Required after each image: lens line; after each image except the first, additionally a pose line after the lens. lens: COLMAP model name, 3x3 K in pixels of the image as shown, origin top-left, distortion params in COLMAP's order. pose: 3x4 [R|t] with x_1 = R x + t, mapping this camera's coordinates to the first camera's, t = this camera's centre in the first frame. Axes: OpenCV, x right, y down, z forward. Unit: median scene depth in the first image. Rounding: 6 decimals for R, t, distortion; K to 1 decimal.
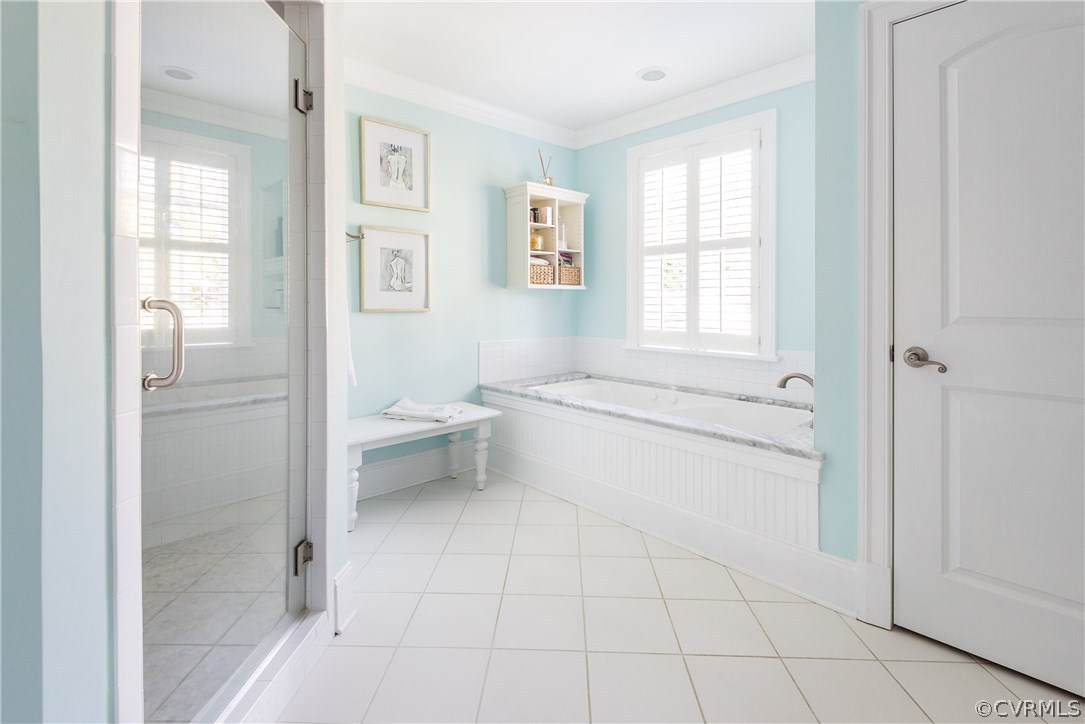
lens RADIAL K [[490.4, 0, 544.6], [0, 490.4, 320.2], [0, 0, 1]] dist [-0.000134, 0.000021]
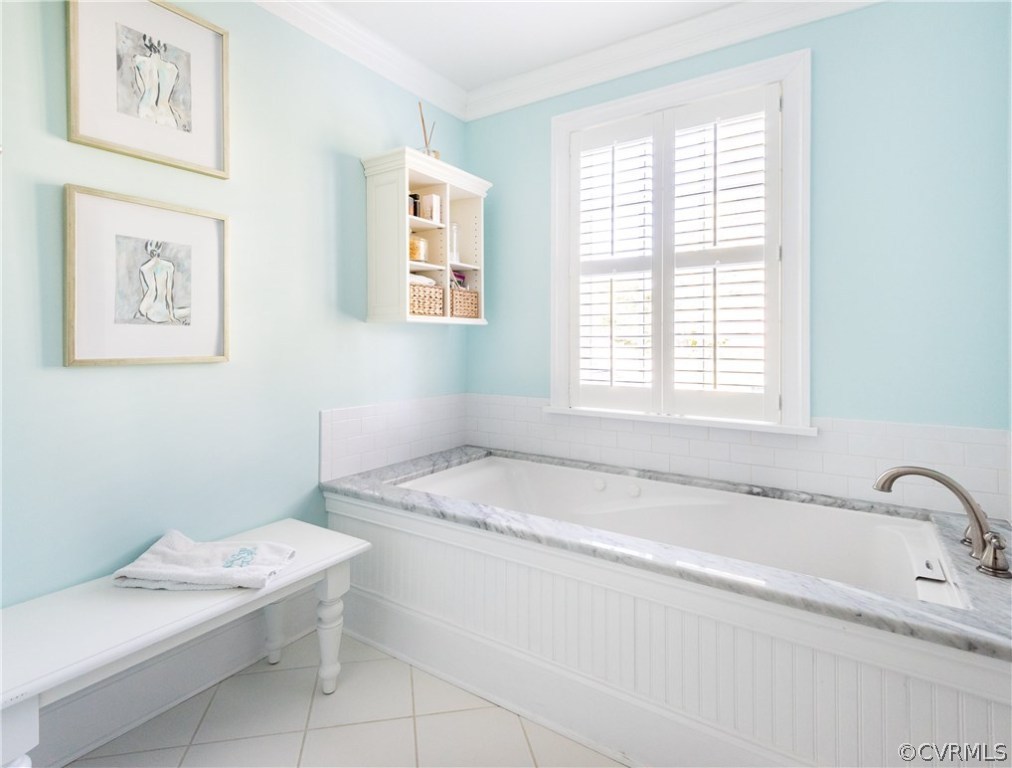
lens RADIAL K [[518.9, 0, 509.1], [0, 518.9, 345.1], [0, 0, 1]] dist [0.031199, -0.018960]
pose [[0.967375, -0.002541, 0.253336, -0.080460], [0.009853, 0.999571, -0.027599, -0.017486], [-0.253157, 0.029195, 0.966985, 0.365738]]
